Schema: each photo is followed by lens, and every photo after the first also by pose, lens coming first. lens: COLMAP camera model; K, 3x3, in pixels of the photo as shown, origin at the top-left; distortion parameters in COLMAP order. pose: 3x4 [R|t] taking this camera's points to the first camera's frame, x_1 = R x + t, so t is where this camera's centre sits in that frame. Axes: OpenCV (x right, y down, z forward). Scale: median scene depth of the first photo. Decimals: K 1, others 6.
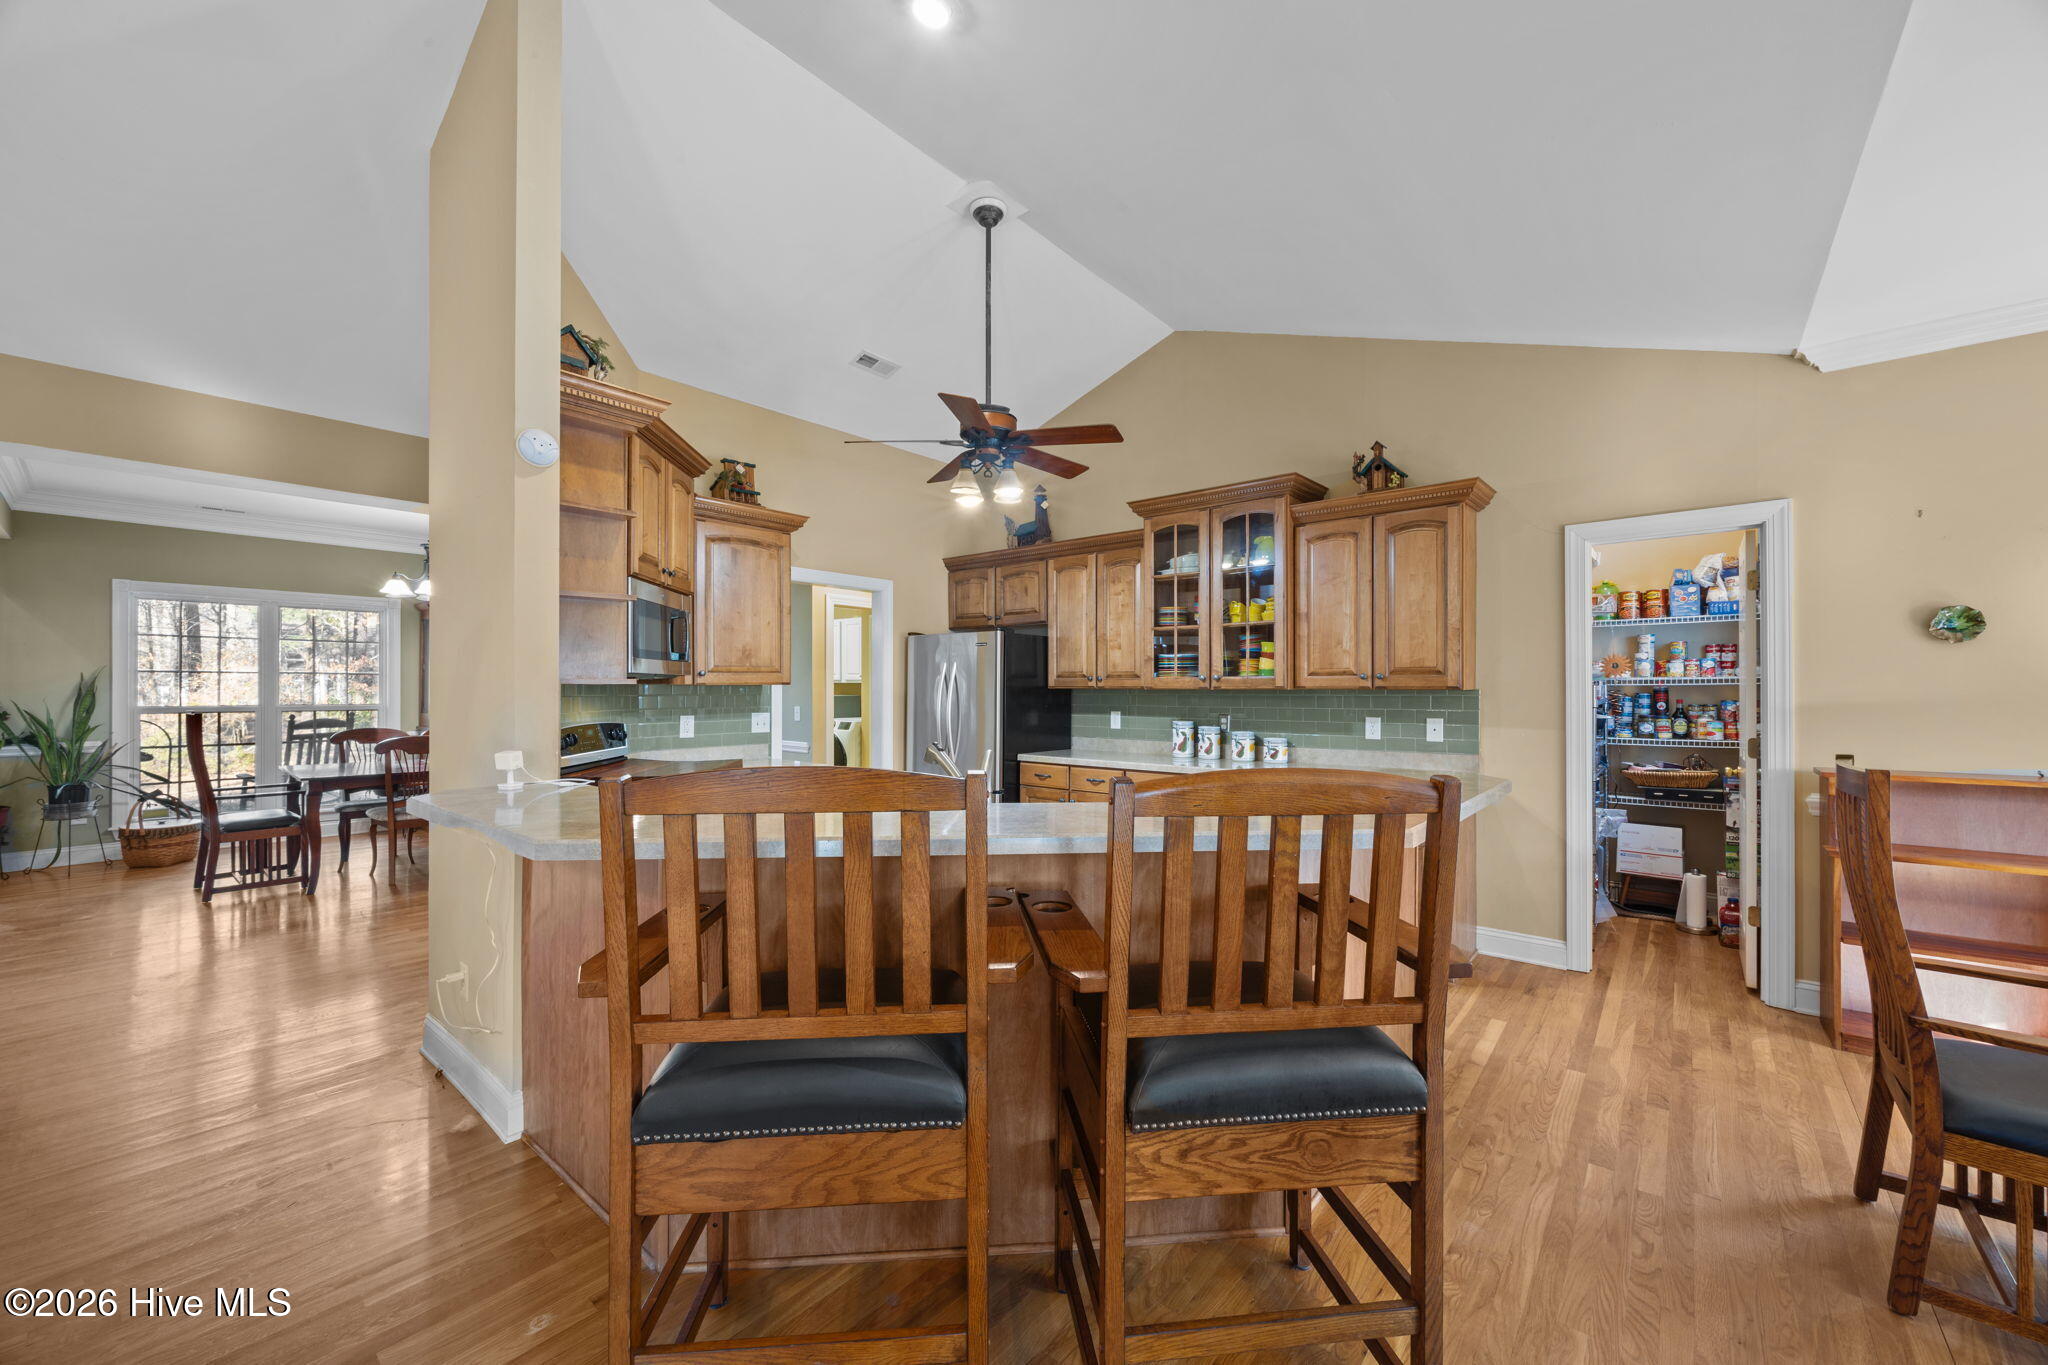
lens RADIAL K [[778.3, 0, 1018.6], [0, 778.3, 692.5], [0, 0, 1]] dist [-0.000180, -0.000564]
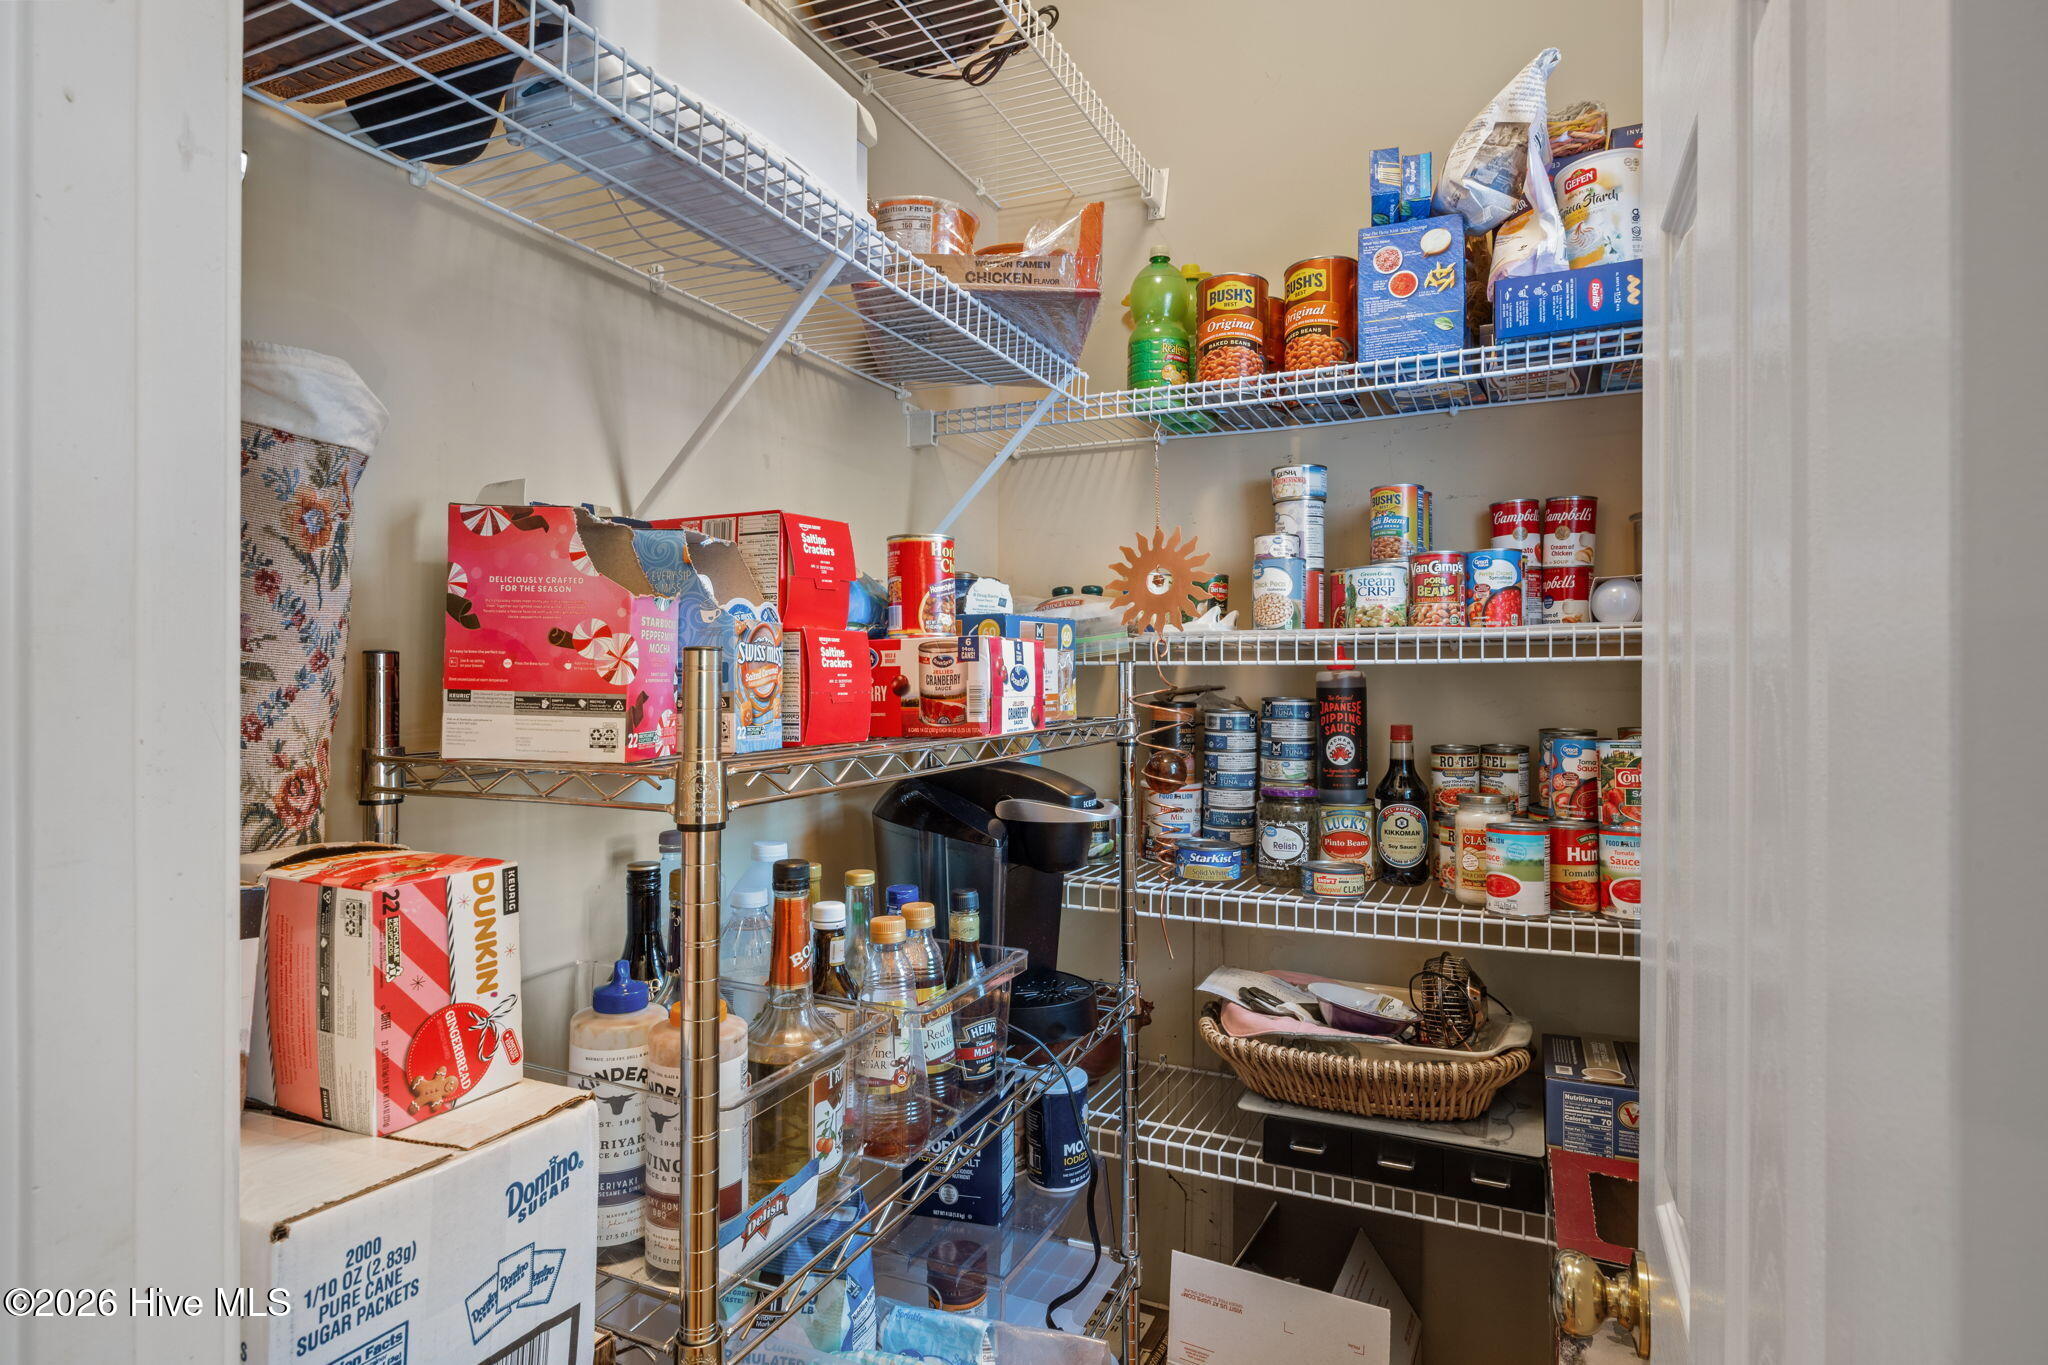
lens RADIAL K [[1059.0, 0, 1020.3], [0, 1059.0, 687.8], [0, 0, 1]] dist [-0.003264, -0.000821]
pose [[0.963151, 0.003180, 0.268941, 0.680144], [-0.003643, 0.999993, 0.001222, -0.002862], [-0.268935, -0.002156, 0.963156, 0.750818]]
